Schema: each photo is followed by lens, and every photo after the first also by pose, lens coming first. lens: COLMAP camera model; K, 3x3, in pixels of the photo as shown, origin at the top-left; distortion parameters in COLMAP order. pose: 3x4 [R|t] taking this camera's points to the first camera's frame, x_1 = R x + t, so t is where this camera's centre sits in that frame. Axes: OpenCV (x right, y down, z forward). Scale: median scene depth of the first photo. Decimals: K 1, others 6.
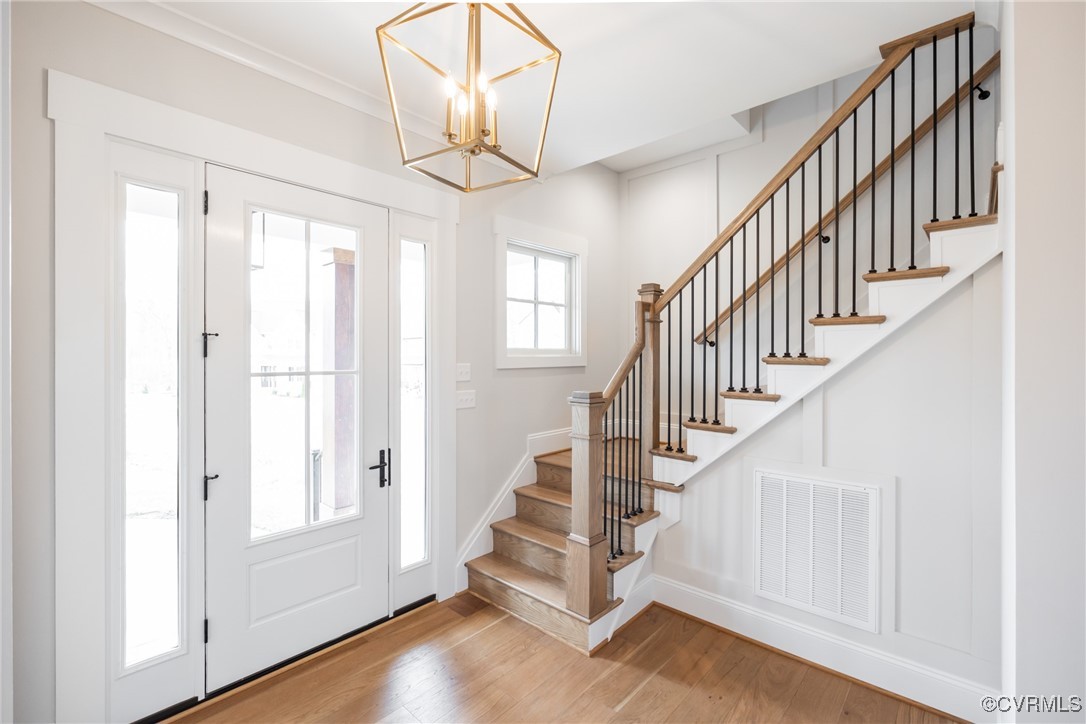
lens RADIAL K [[479.0, 0, 540.7], [0, 479.0, 359.7], [0, 0, 1]] dist [-0.003522, 0.000182]
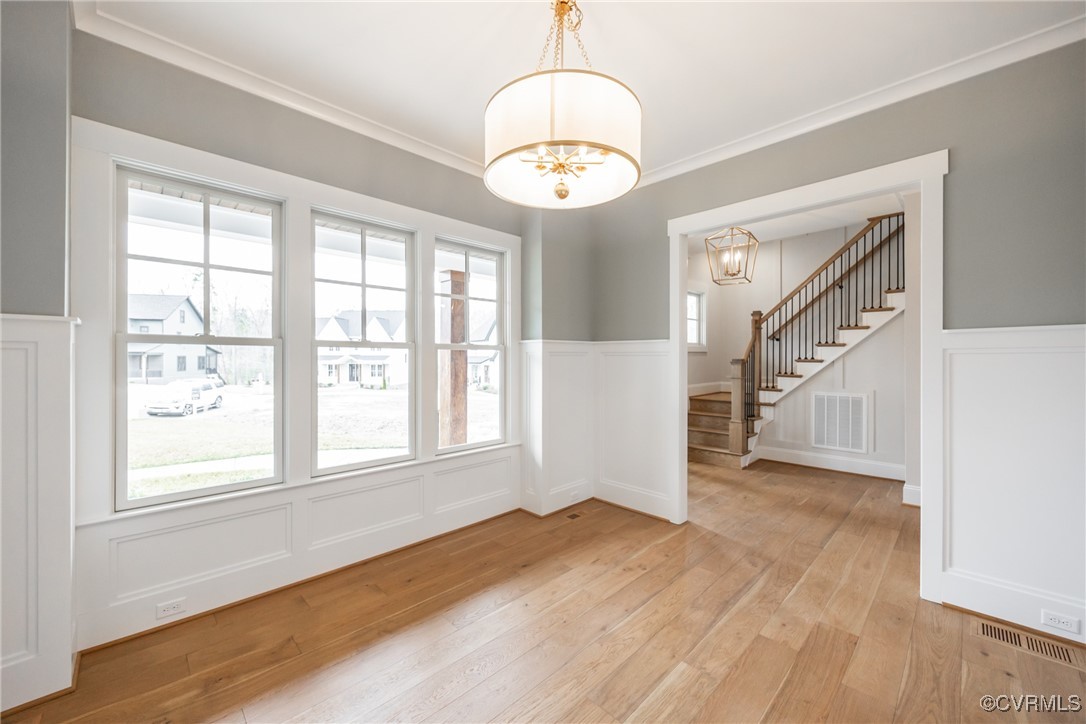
lens RADIAL K [[421.9, 0, 545.6], [0, 421.9, 360.0], [0, 0, 1]] dist [-0.001836, 0.000019]
pose [[0.999321, -0.001413, -0.036827, -0.727135], [0.001367, 0.999998, -0.001272, 0.070377], [0.036828, 0.001221, 0.999321, -1.031908]]
